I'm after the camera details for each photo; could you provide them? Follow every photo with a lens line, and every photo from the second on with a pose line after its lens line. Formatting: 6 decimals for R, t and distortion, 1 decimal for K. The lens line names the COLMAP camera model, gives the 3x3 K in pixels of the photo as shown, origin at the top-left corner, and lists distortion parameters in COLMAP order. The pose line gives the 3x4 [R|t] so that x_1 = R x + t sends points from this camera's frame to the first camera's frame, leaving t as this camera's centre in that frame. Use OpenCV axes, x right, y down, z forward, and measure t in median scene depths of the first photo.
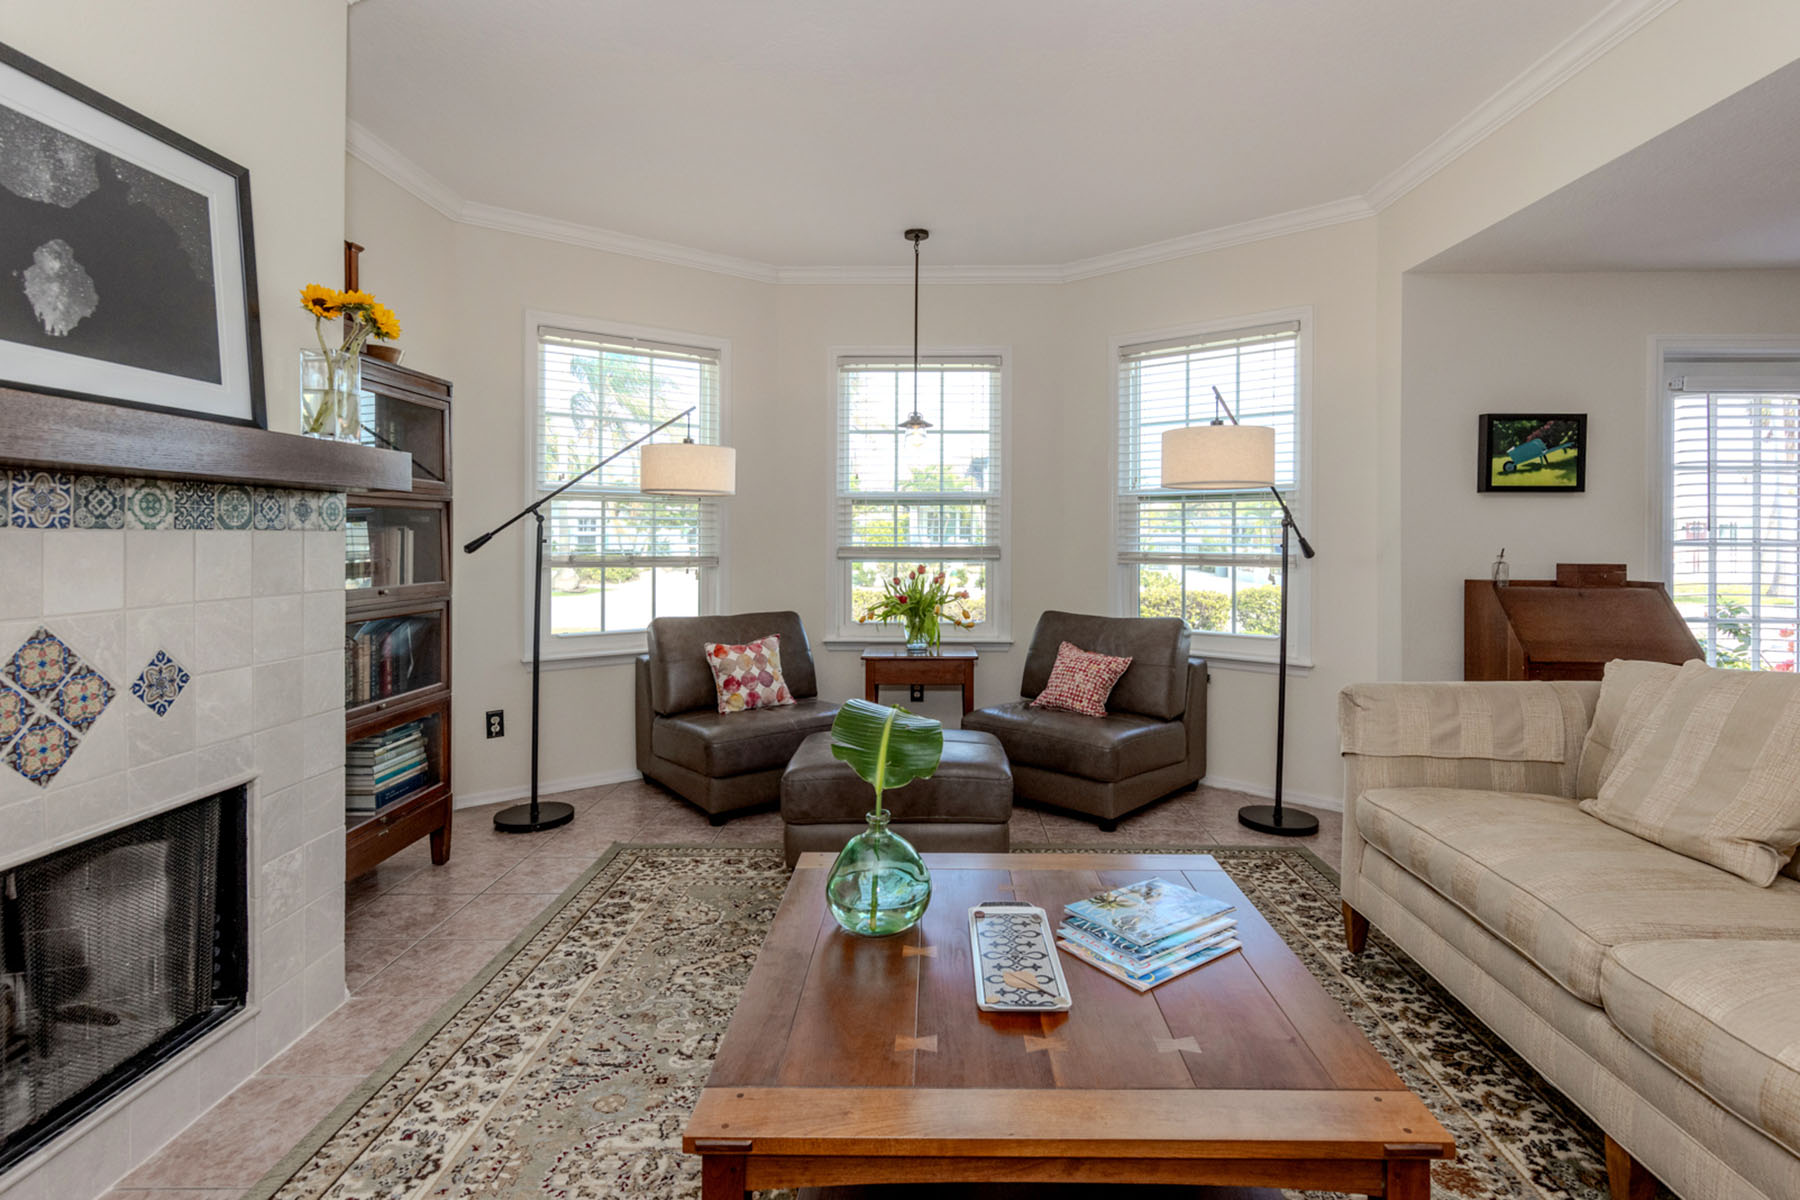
lens RADIAL K [[1213.0, 0, 901.9], [0, 1213.0, 540.7], [0, 0, 1]] dist [0.000871, -0.000203]
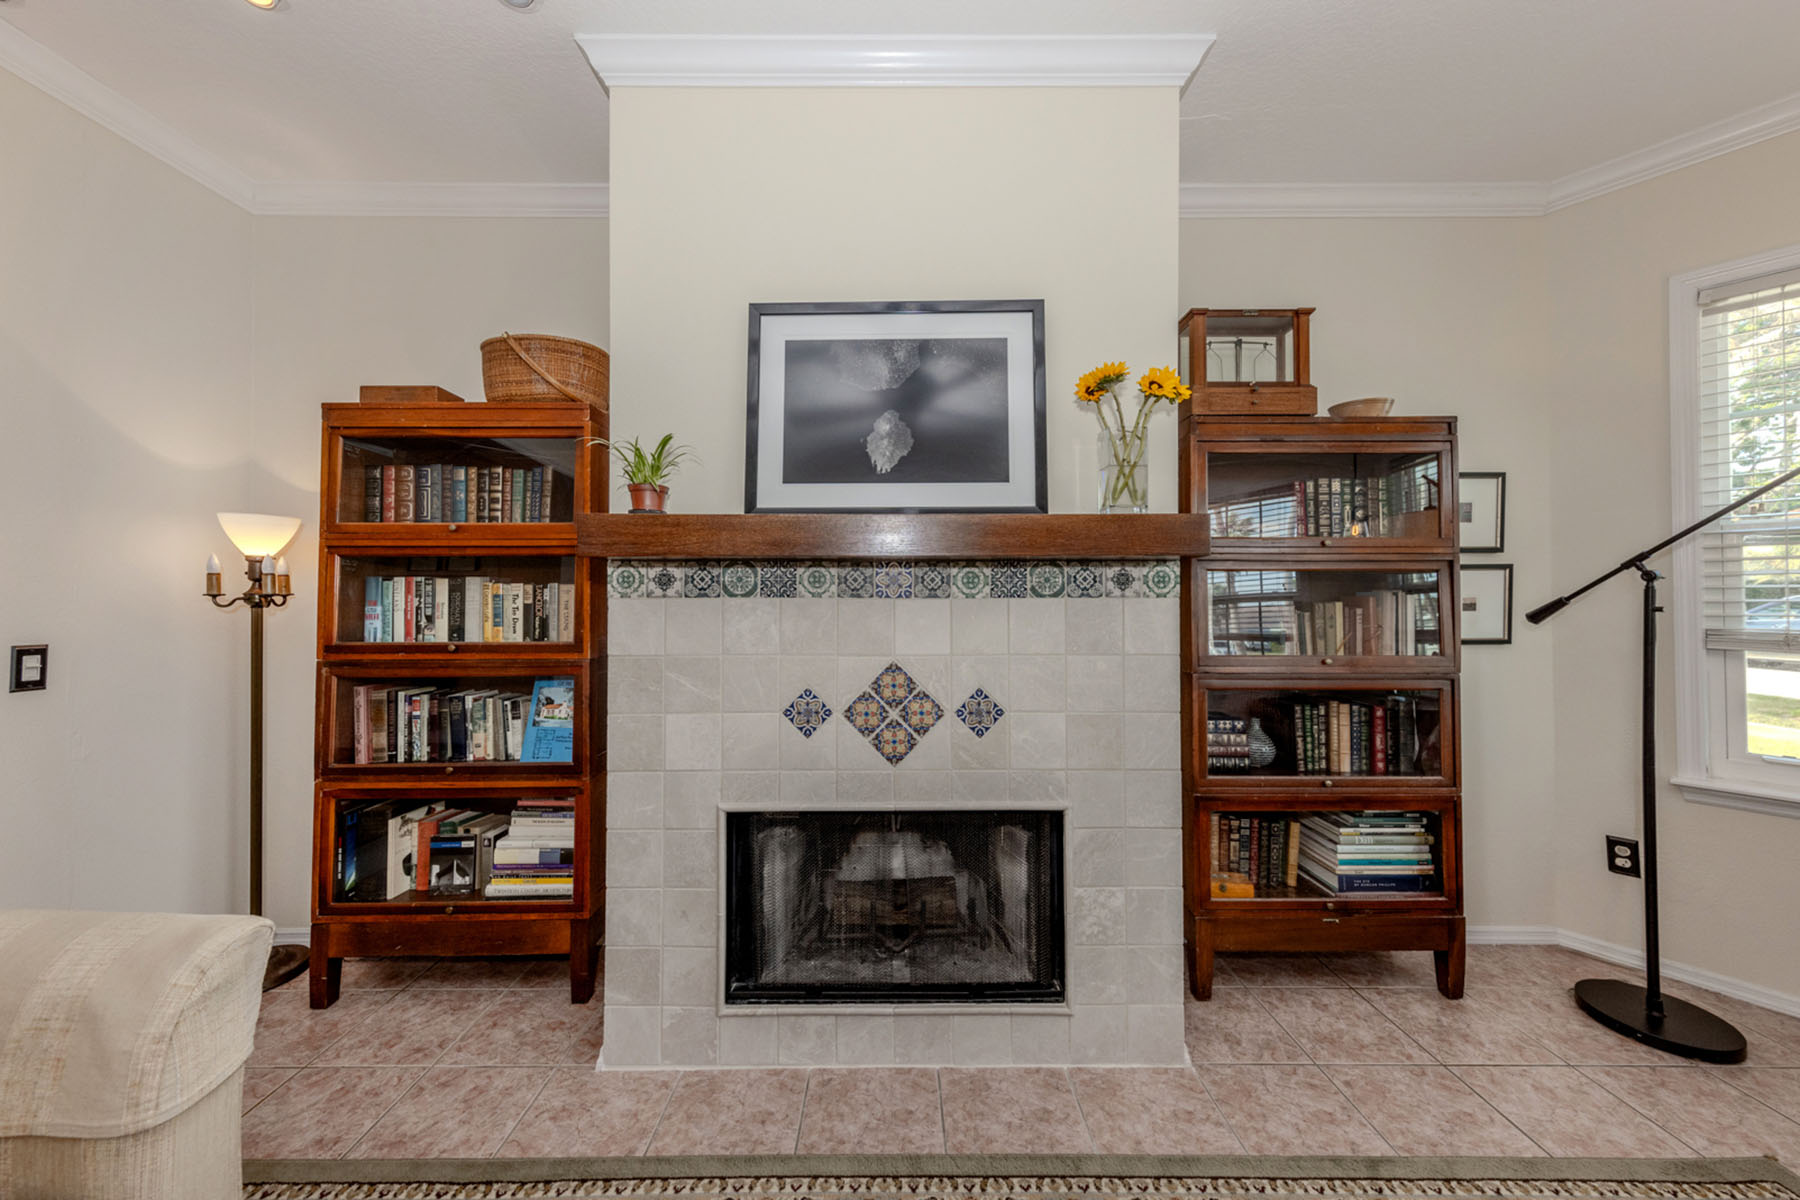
lens RADIAL K [[632.7, 0, 852.0], [0, 632.7, 584.1], [0, 0, 1]] dist [0.008137, -0.000342]
pose [[-0.000563, -0.021928, -0.999759, 0.086225], [0.000321, 0.999760, -0.021928, -0.008707], [1.000000, -0.000334, -0.000556, 0.801354]]
